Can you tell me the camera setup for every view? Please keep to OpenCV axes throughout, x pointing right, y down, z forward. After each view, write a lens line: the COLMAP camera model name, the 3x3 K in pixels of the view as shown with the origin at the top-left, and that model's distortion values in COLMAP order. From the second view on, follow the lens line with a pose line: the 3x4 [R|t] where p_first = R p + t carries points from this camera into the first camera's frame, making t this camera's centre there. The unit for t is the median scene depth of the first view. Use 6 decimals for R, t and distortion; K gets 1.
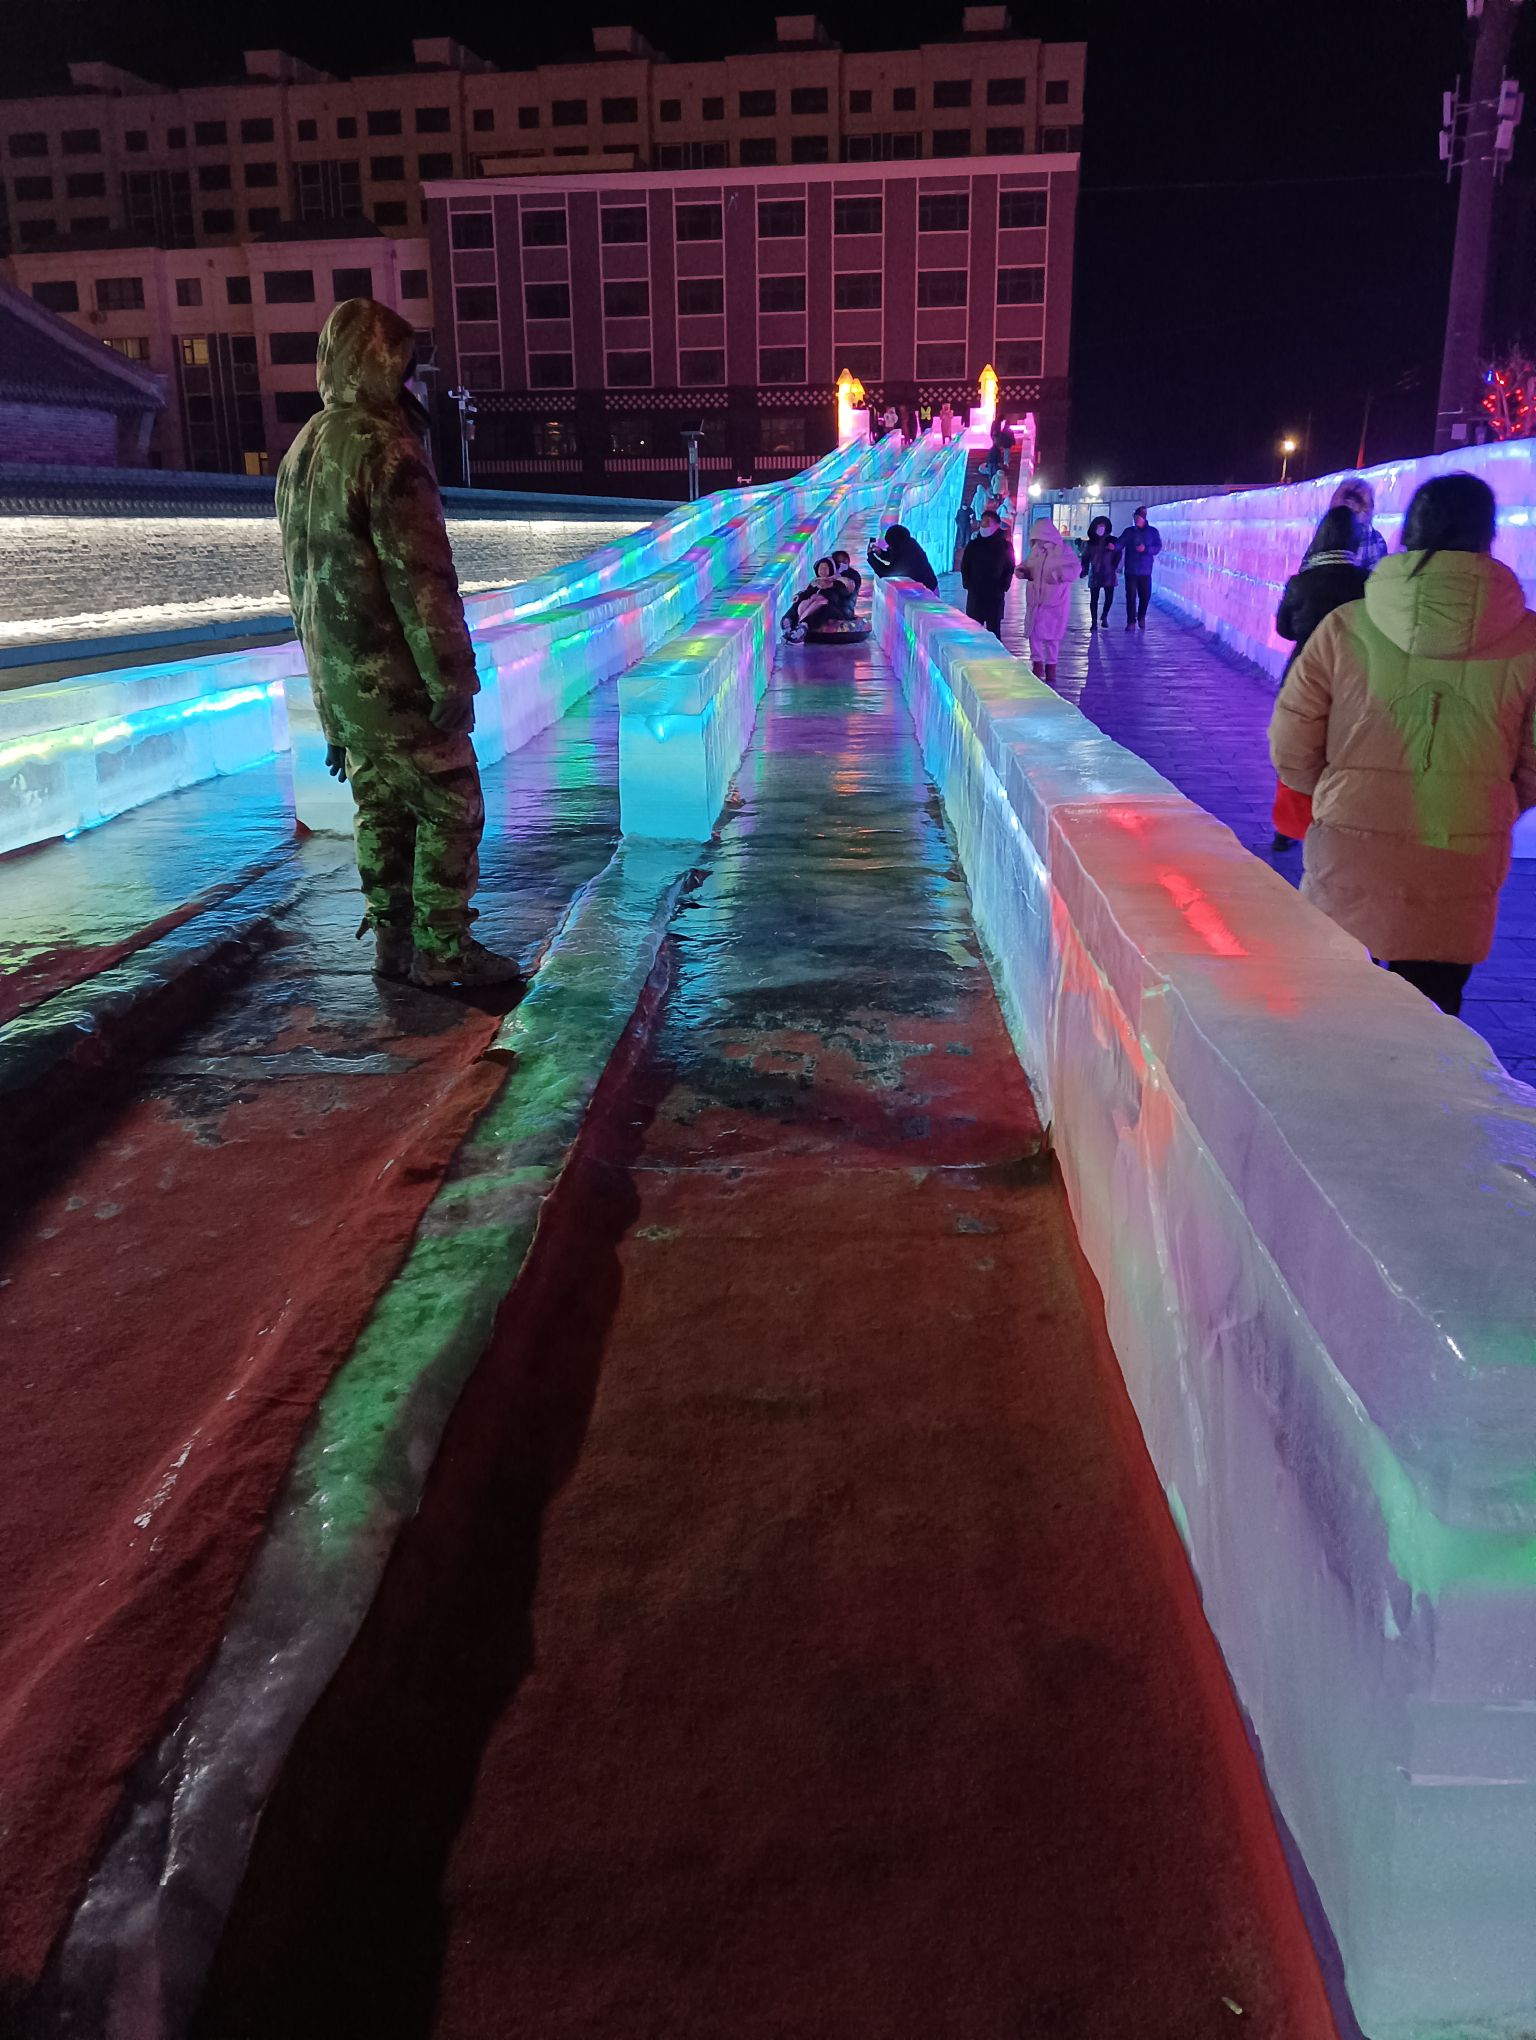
lens RADIAL K [[1740.5, 0, 771.2], [0, 1740.5, 1023.7], [0, 0, 1]] dist [0.009591, -0.005761]
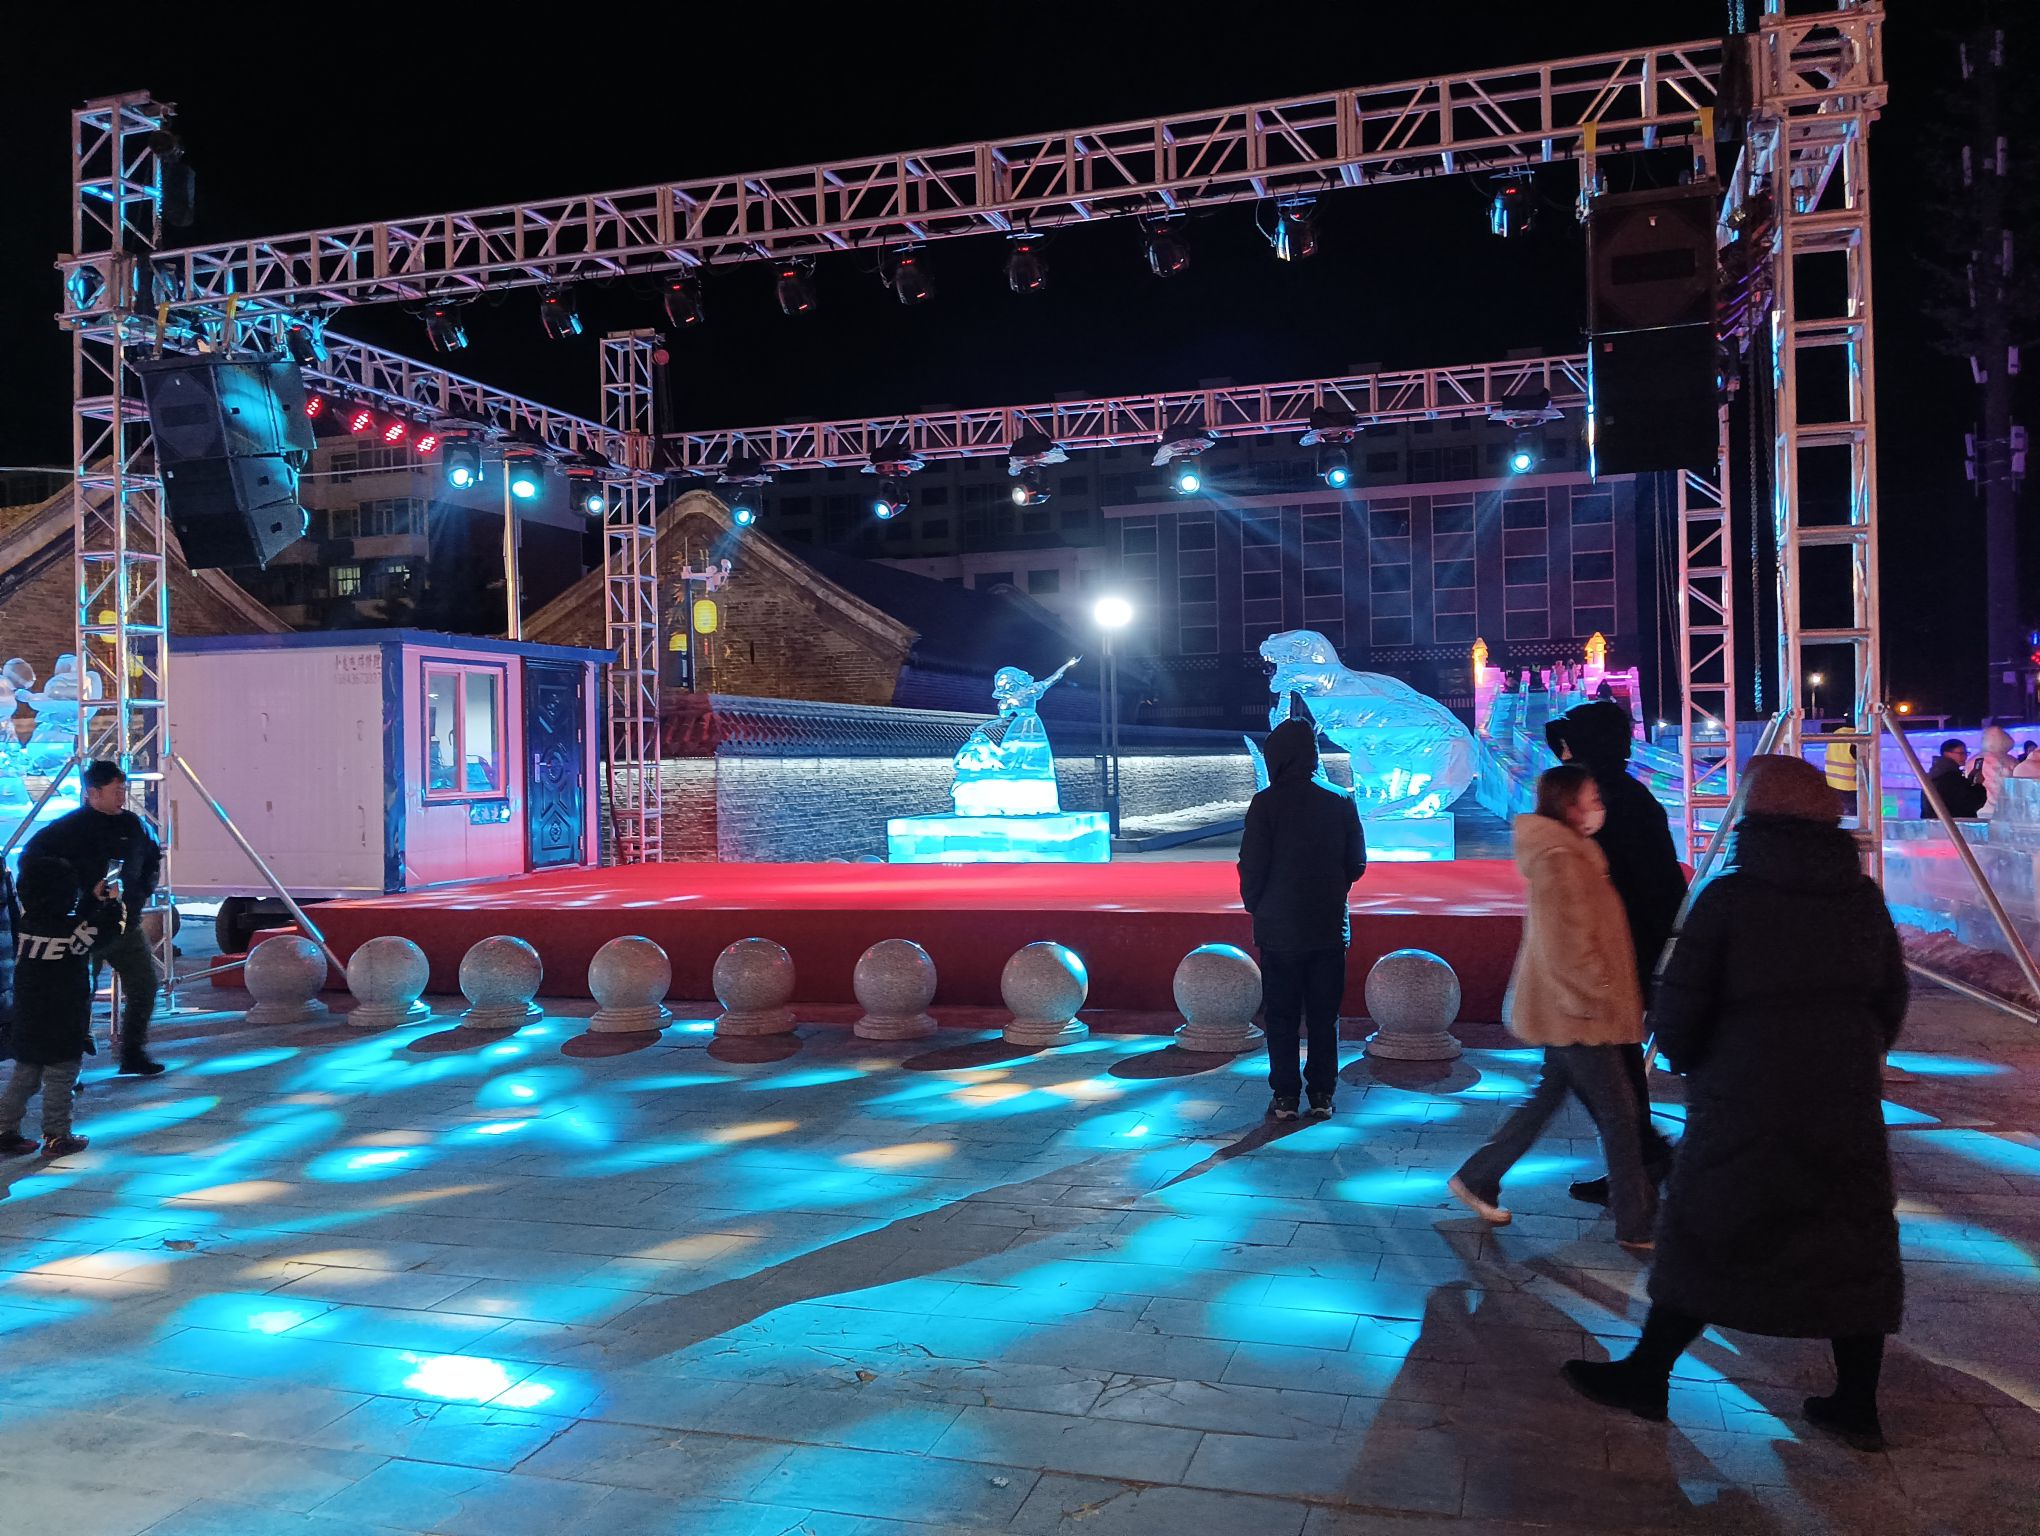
lens RADIAL K [[1740.5, 0, 1017.5], [0, 1740.5, 764.1], [0, 0, 1]] dist [0.009591, -0.005761]
pose [[0.991772, -0.014612, -0.127182, -0.158854], [-0.020657, 0.962180, -0.271630, 0.079791], [0.126341, 0.272022, 0.953961, -0.279129]]
